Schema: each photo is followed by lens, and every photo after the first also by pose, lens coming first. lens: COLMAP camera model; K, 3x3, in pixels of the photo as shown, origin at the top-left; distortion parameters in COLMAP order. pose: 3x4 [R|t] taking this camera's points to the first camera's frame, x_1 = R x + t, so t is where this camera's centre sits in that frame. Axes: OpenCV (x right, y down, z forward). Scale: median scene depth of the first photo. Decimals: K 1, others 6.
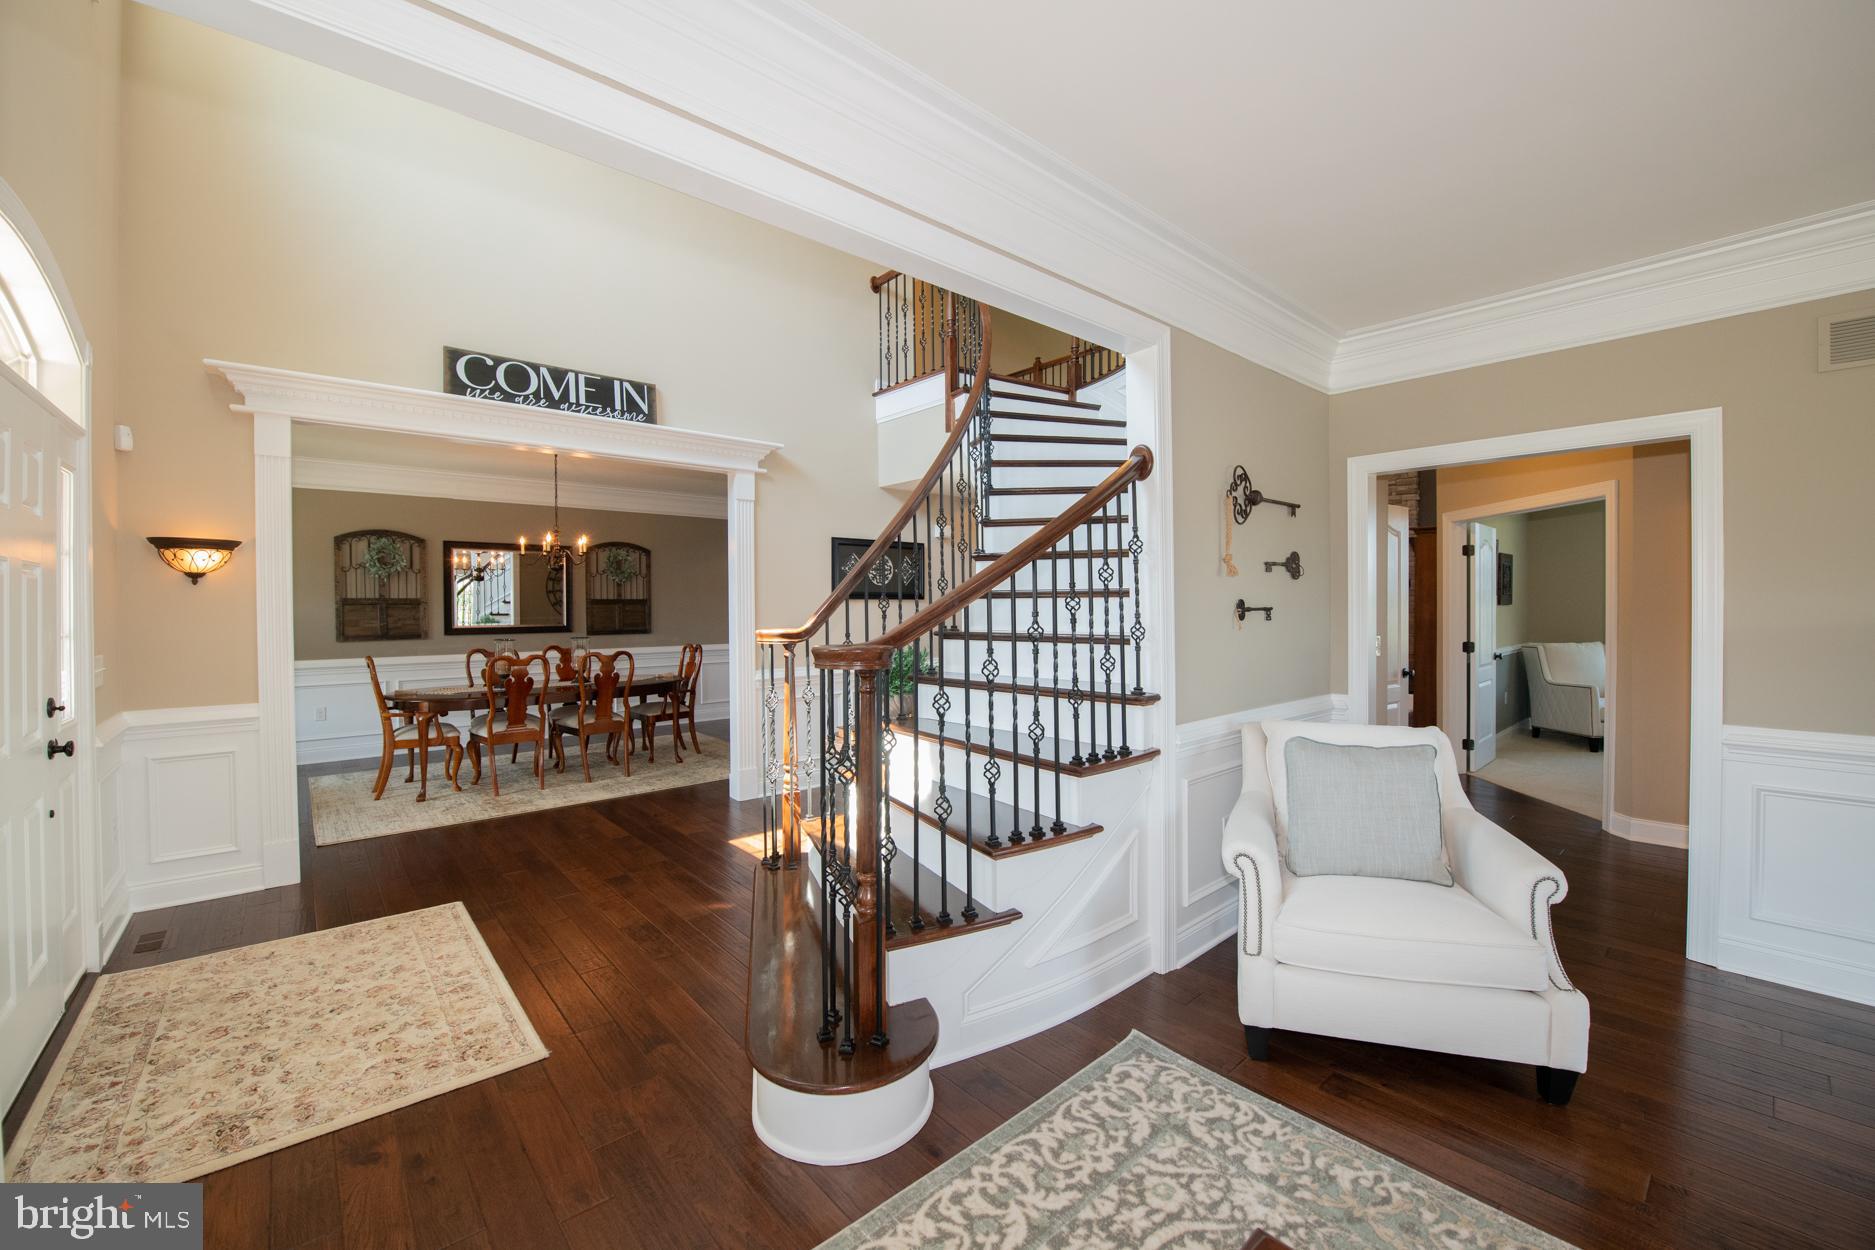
lens RADIAL K [[750.5, 0, 936.9], [0, 750.5, 614.6], [0, 0, 1]] dist [-0.019395, -0.000111]
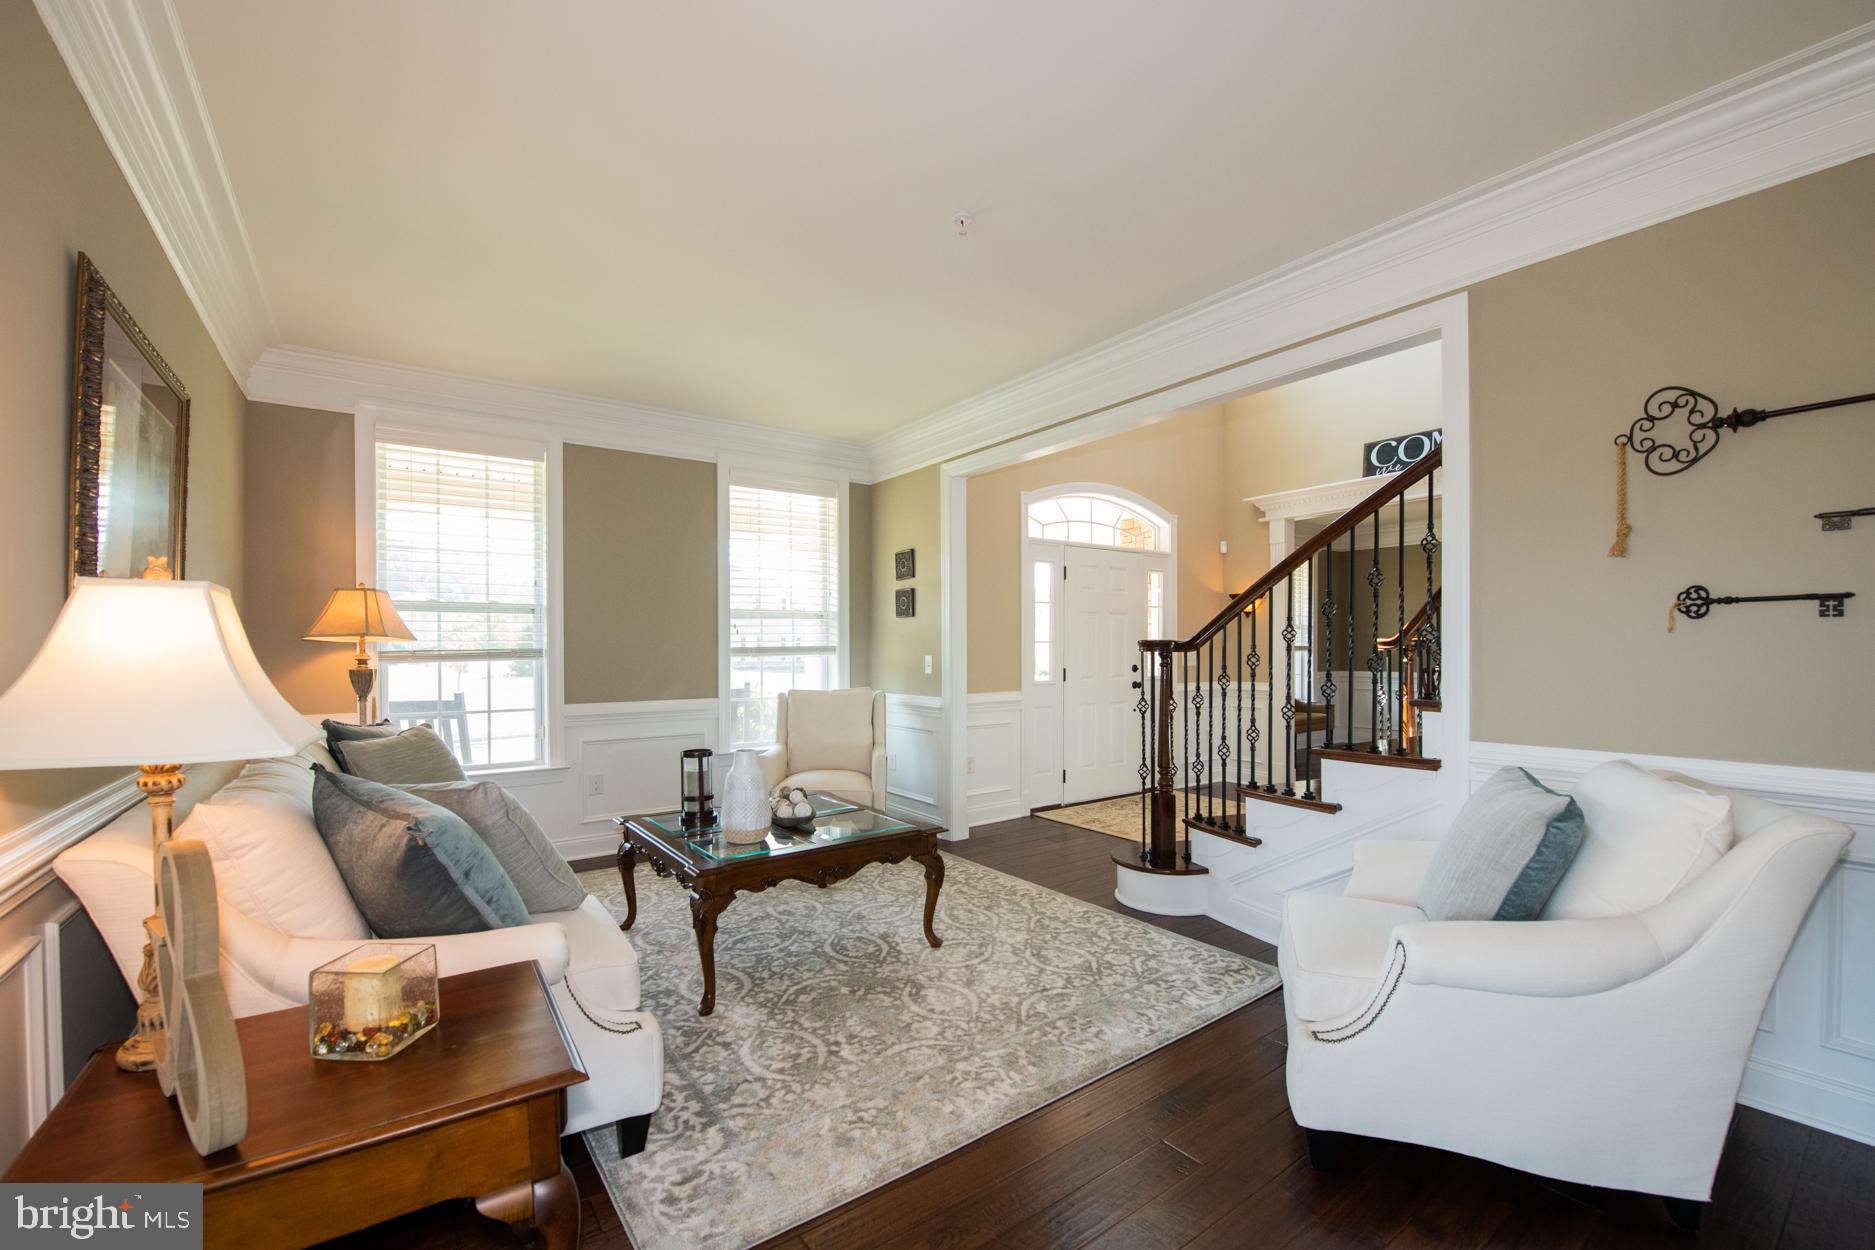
lens RADIAL K [[769.2, 0, 930.1], [0, 769.2, 650.3], [0, 0, 1]] dist [0.000435, -0.000018]
pose [[-0.090742, 0.007877, -0.995843, 0.900404], [-0.007734, 0.999933, 0.008614, 0.027416], [0.995844, 0.008484, -0.090675, 0.315784]]
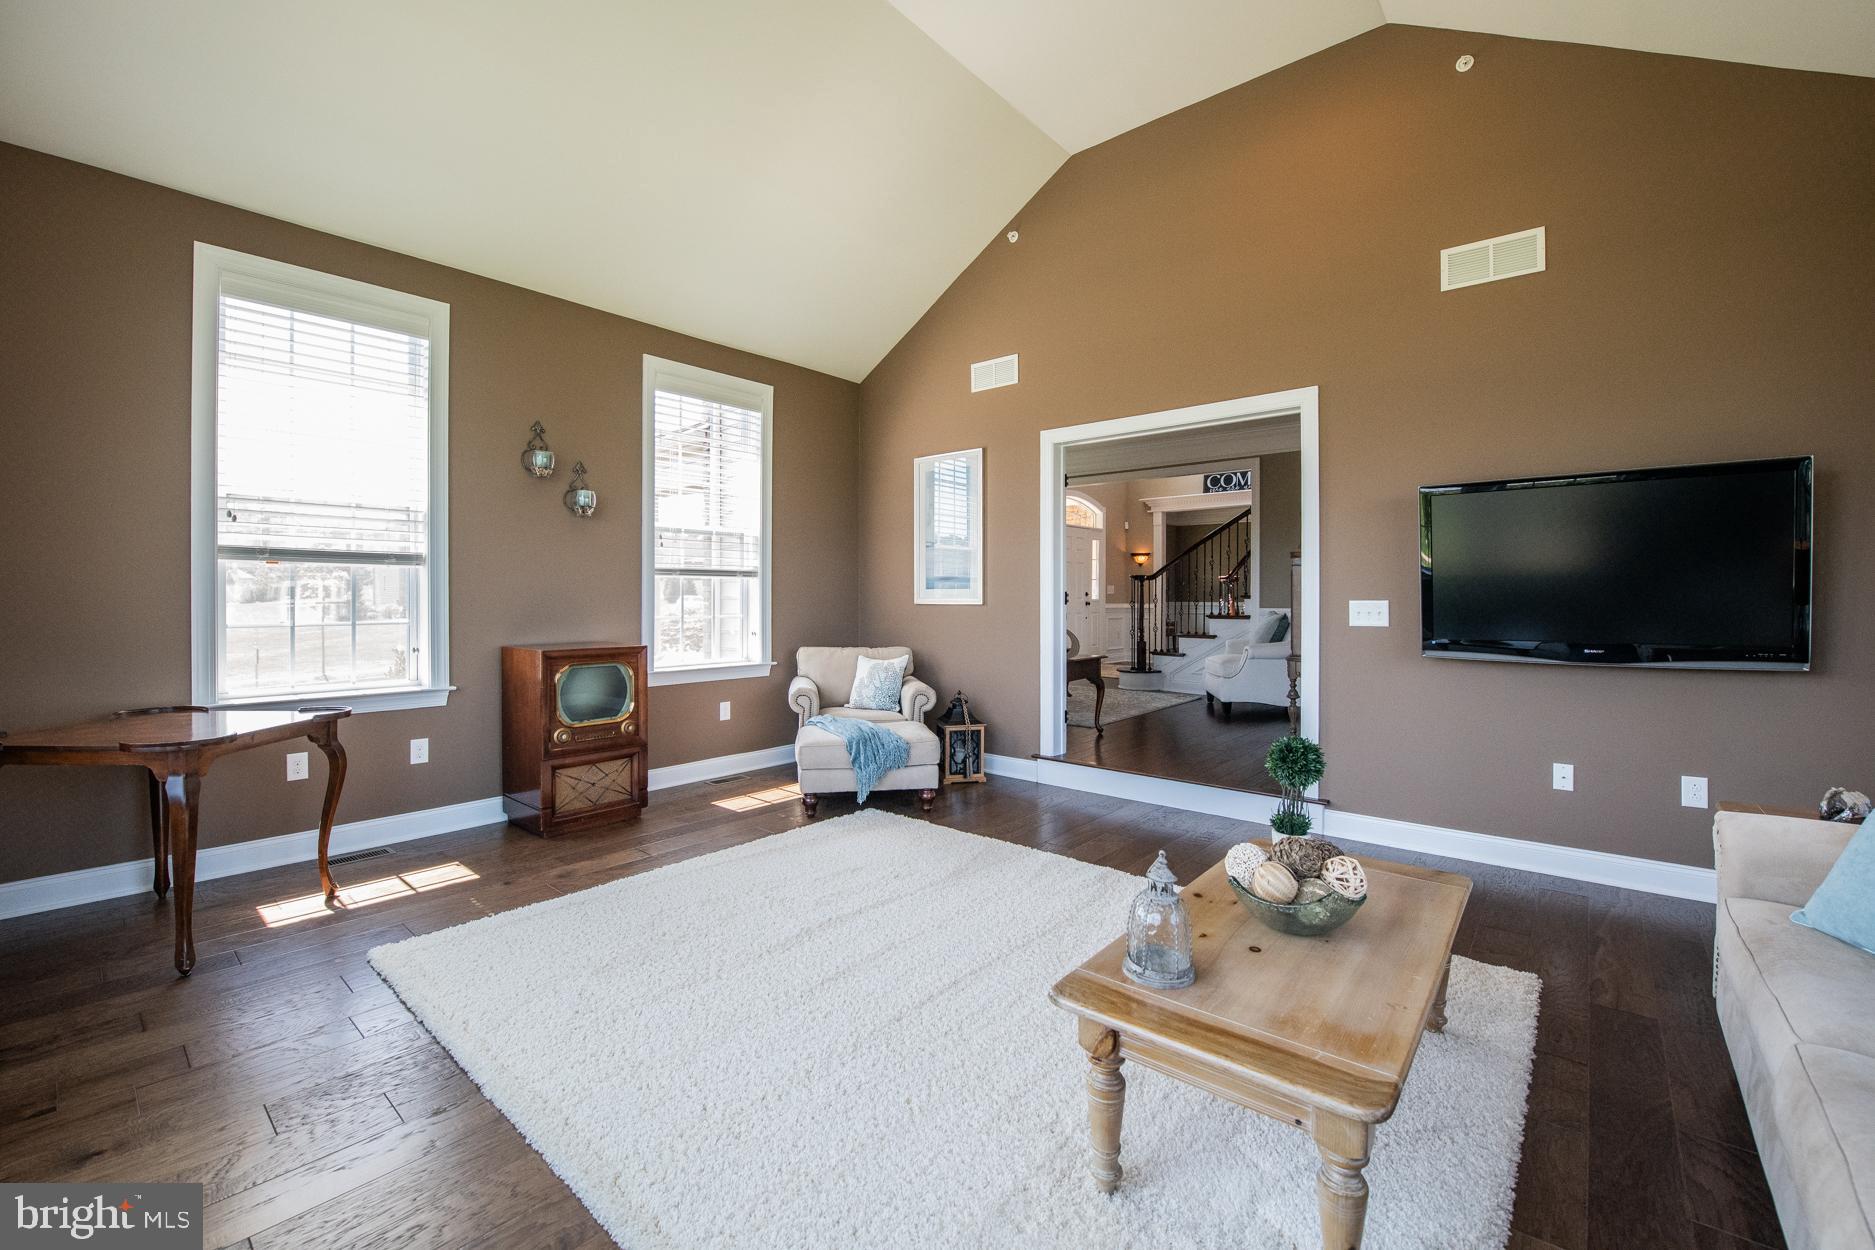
lens RADIAL K [[750.5, 0, 936.9], [0, 750.5, 614.6], [0, 0, 1]] dist [-0.019395, -0.000111]
pose [[0.141371, 0.029108, -0.989529, 1.915352], [-0.016002, 0.999504, 0.027115, 0.083842], [0.989827, 0.012002, 0.141766, -0.332201]]
